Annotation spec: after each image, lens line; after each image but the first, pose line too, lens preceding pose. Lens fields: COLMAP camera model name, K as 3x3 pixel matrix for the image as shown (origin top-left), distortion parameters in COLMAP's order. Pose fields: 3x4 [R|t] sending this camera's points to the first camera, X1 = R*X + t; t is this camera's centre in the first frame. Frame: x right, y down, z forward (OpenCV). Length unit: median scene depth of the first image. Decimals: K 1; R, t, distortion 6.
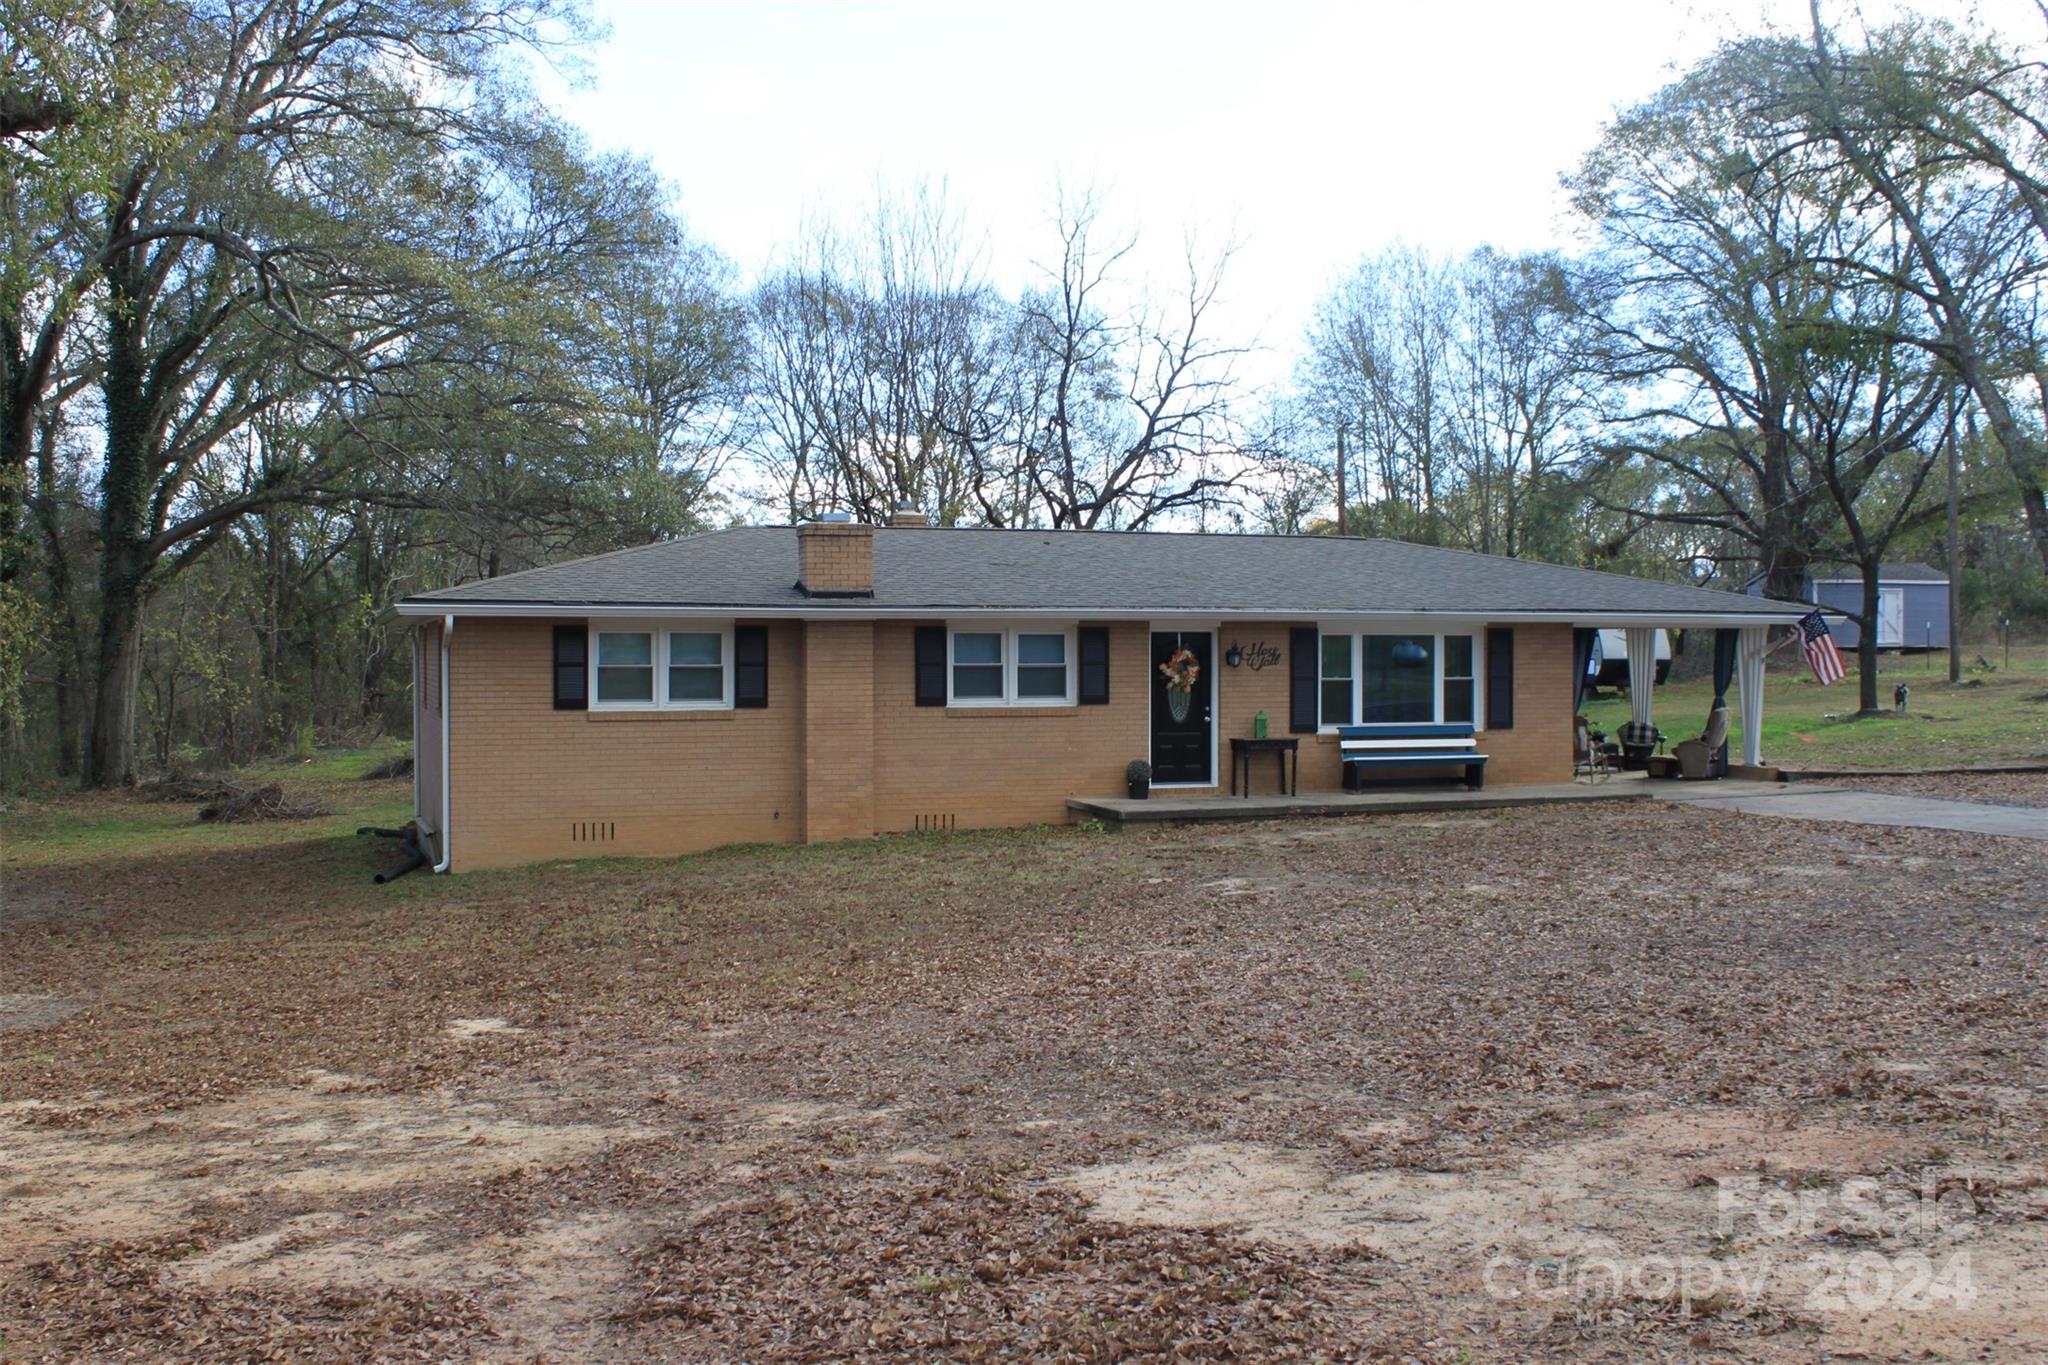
lens RADIAL K [[1987.8, 0, 1024.0], [0, 1987.8, 682.5], [0, 0, 1]] dist [-0.086709, 0.000248]
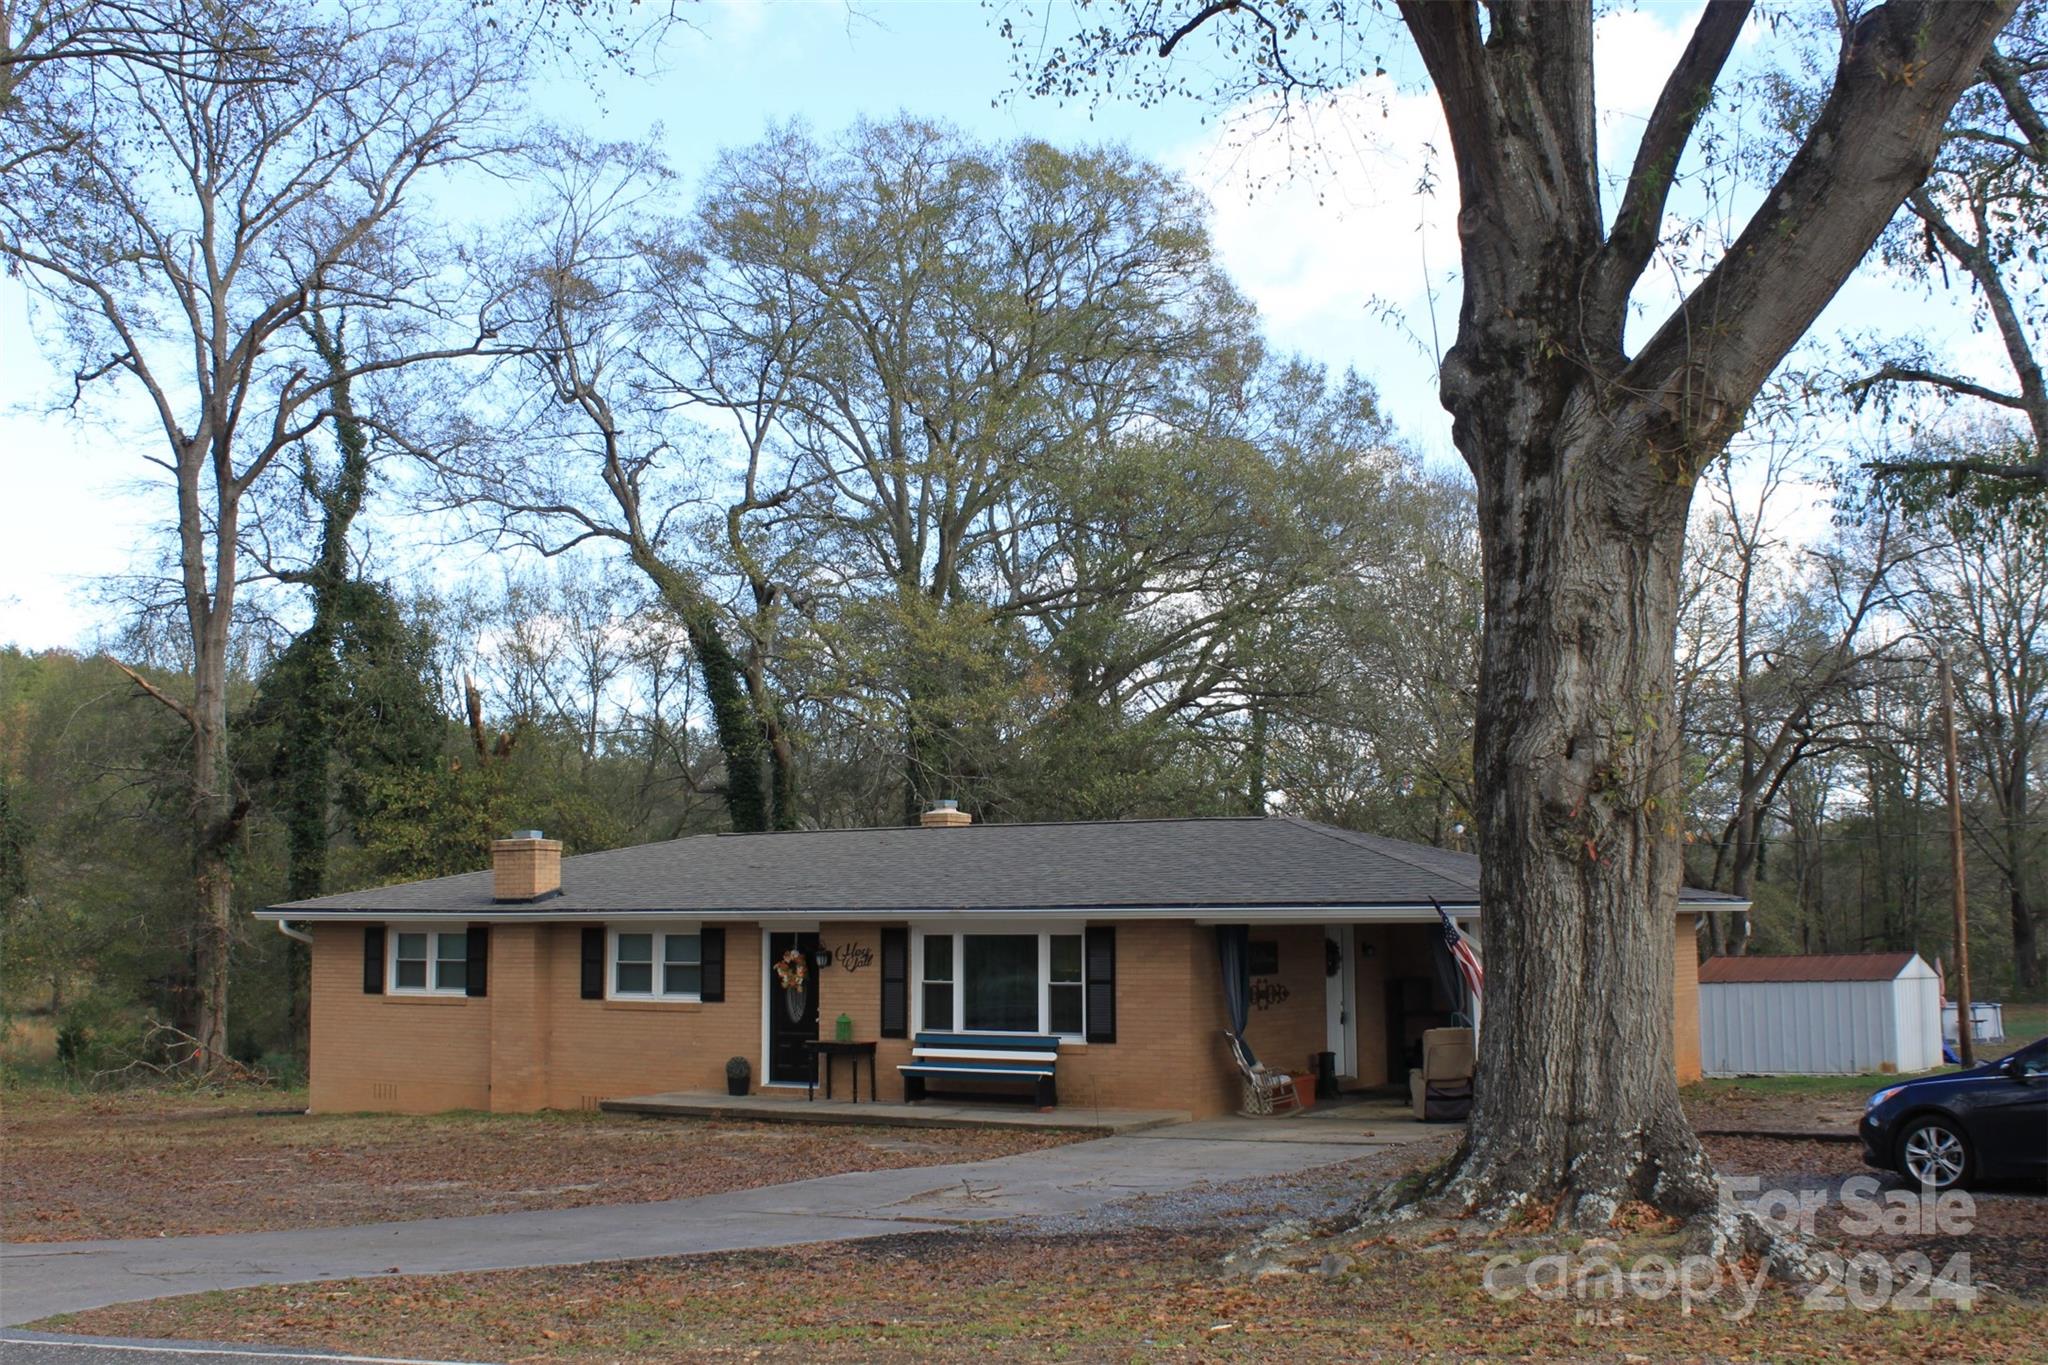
lens RADIAL K [[2228.5, 0, 1024.0], [0, 2228.5, 682.5], [0, 0, 1]] dist [-0.095743, -0.002553]
pose [[0.632875, -0.089129, -0.769107, 1.036852], [-0.012803, 0.992012, -0.125496, -0.010966], [0.774148, 0.089270, 0.626678, 0.372662]]
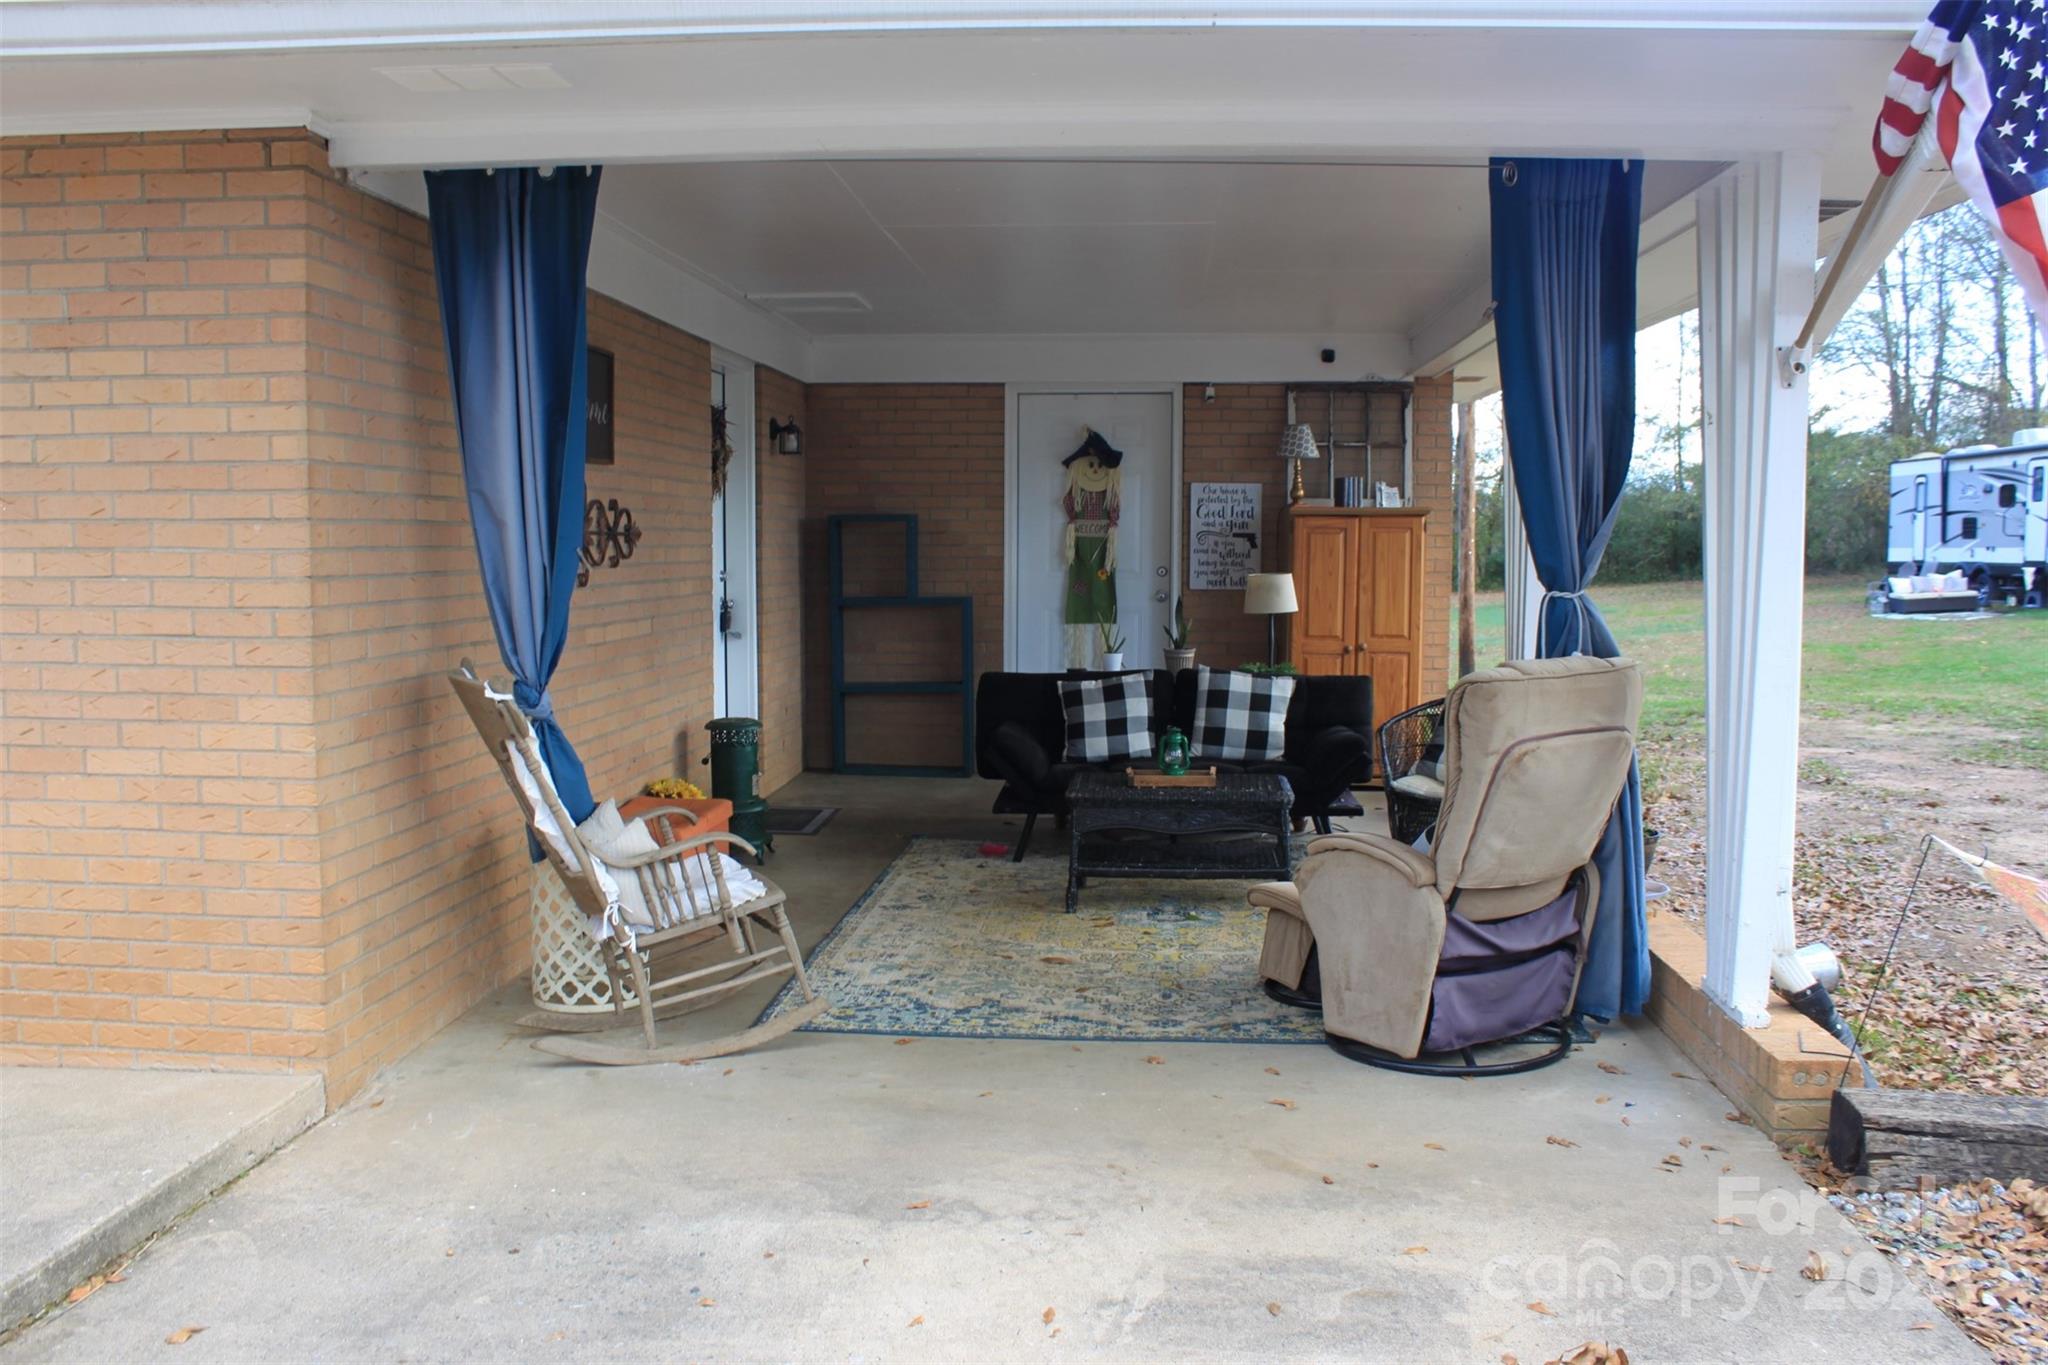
lens RADIAL K [[1721.5, 0, 1025.0], [0, 1721.5, 644.5], [0, 0, 1]] dist [-0.158994, 0.155873]
pose [[0.916057, 0.030921, -0.399853, 0.420589], [-0.014299, 0.998908, 0.044488, 0.006640], [0.400792, -0.035036, 0.915499, 0.959487]]
